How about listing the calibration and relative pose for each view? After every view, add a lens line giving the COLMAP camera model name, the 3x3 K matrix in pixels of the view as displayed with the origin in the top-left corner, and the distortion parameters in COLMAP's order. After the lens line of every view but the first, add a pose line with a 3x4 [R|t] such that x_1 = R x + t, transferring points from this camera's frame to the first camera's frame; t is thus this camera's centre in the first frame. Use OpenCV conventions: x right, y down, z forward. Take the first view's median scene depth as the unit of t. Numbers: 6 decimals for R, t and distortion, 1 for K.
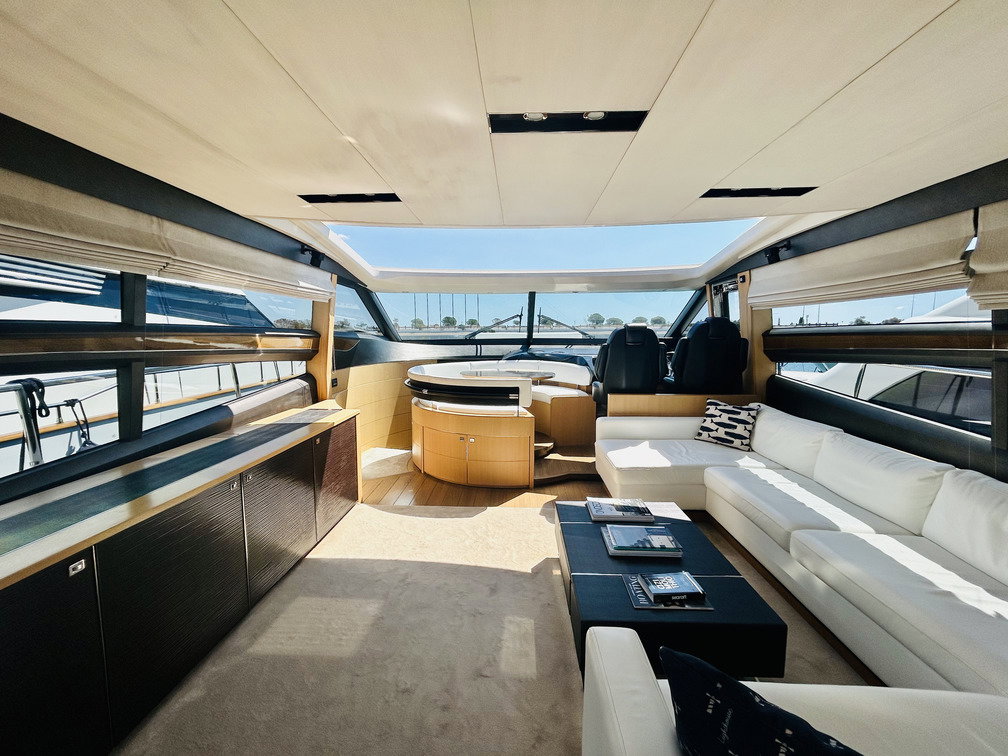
lens RADIAL K [[411.0, 0, 504.0], [0, 411.0, 378.0], [0, 0, 1]] dist [-0.002963, -0.000406]
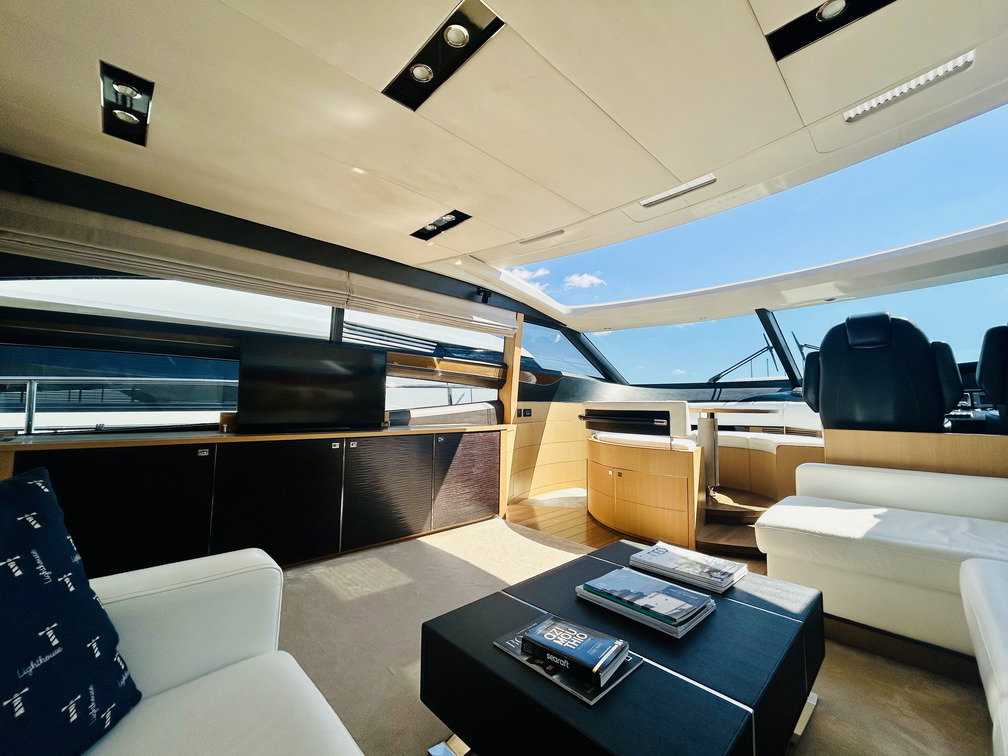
lens RADIAL K [[408.0, 0, 504.0], [0, 408.0, 378.0], [0, 0, 1]] dist [0.001325, 0.000027]
pose [[0.720569, -0.040334, -0.692209, 0.377104], [-0.085956, 0.985410, -0.146896, 0.108494], [0.688034, 0.165348, 0.706590, 0.221609]]
